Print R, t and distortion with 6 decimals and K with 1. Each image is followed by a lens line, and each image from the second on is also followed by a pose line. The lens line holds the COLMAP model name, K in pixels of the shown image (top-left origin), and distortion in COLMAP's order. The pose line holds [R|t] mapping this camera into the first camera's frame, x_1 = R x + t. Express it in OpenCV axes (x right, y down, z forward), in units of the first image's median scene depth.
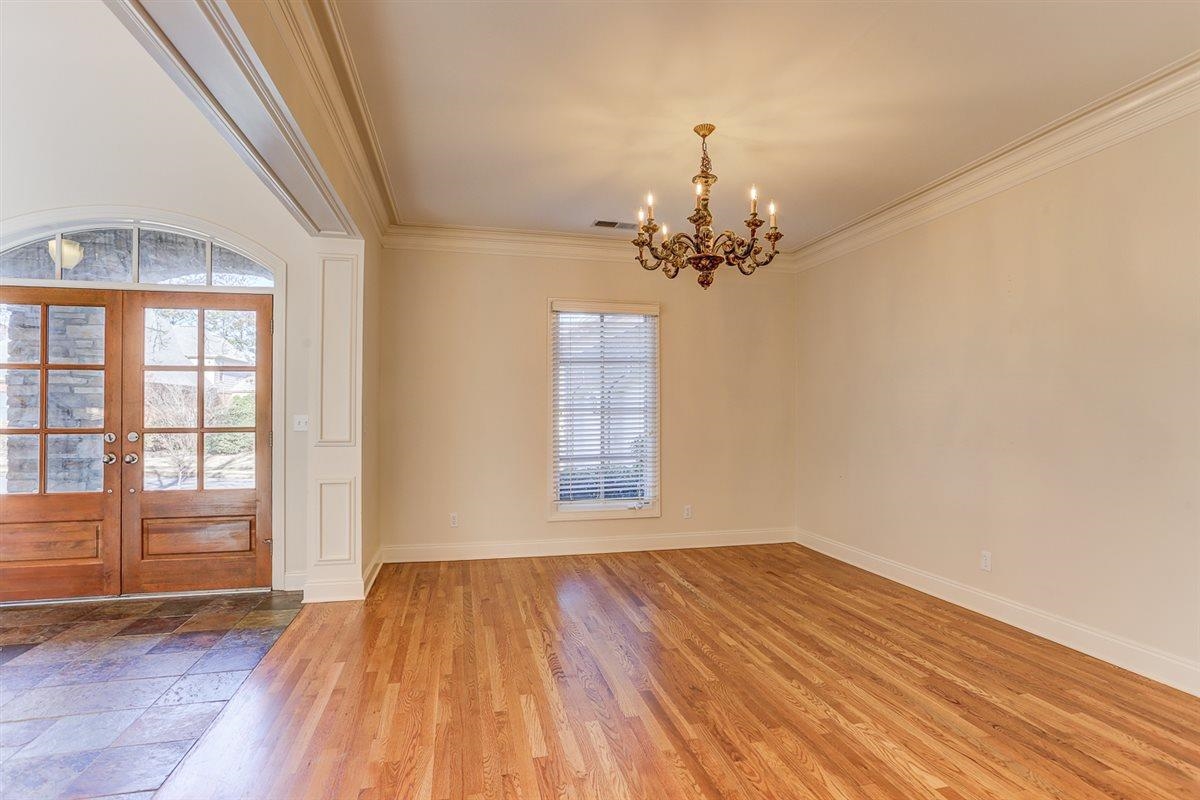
lens RADIAL K [[621.5, 0, 606.3], [0, 621.5, 396.4], [0, 0, 1]] dist [-0.047757, 0.022018]
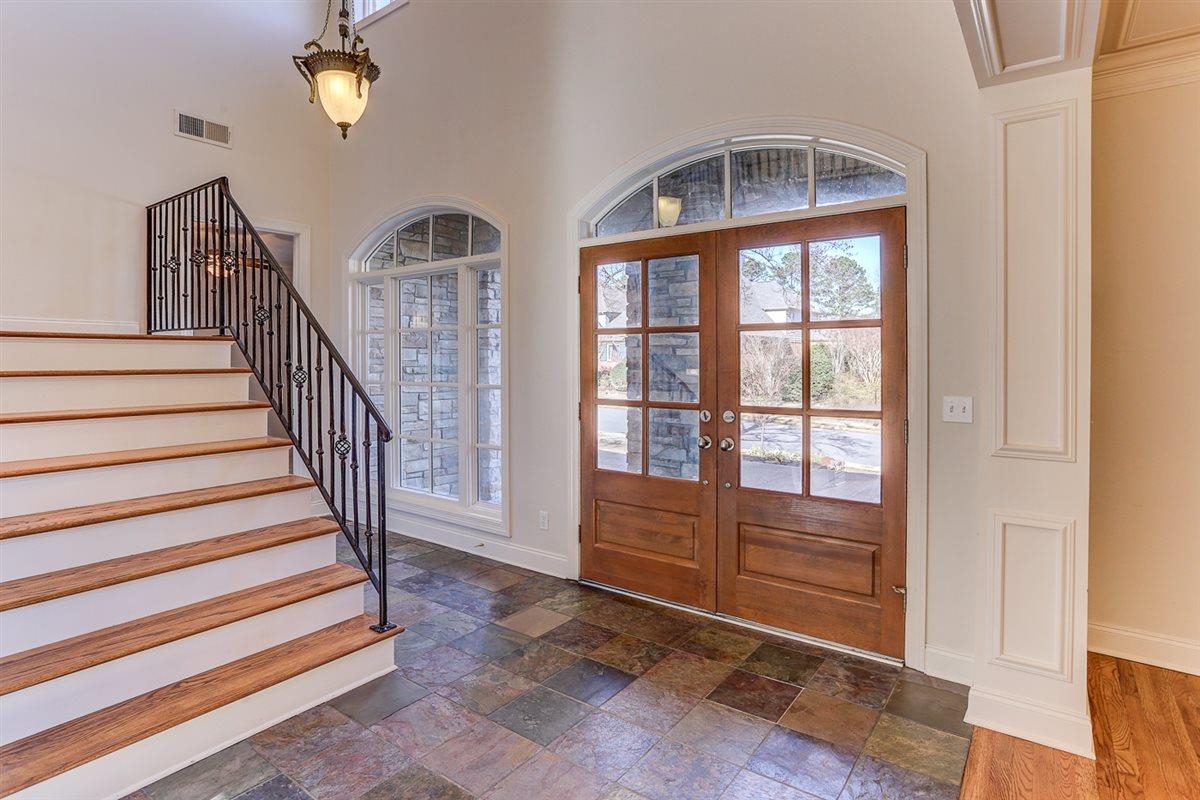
lens RADIAL K [[621.5, 0, 606.3], [0, 621.5, 396.4], [0, 0, 1]] dist [-0.047757, 0.022018]
pose [[0.661827, 0.045393, -0.748281, -0.286776], [0.021067, 0.996645, 0.079093, -0.026351], [0.749361, -0.068110, 0.658650, 0.358646]]
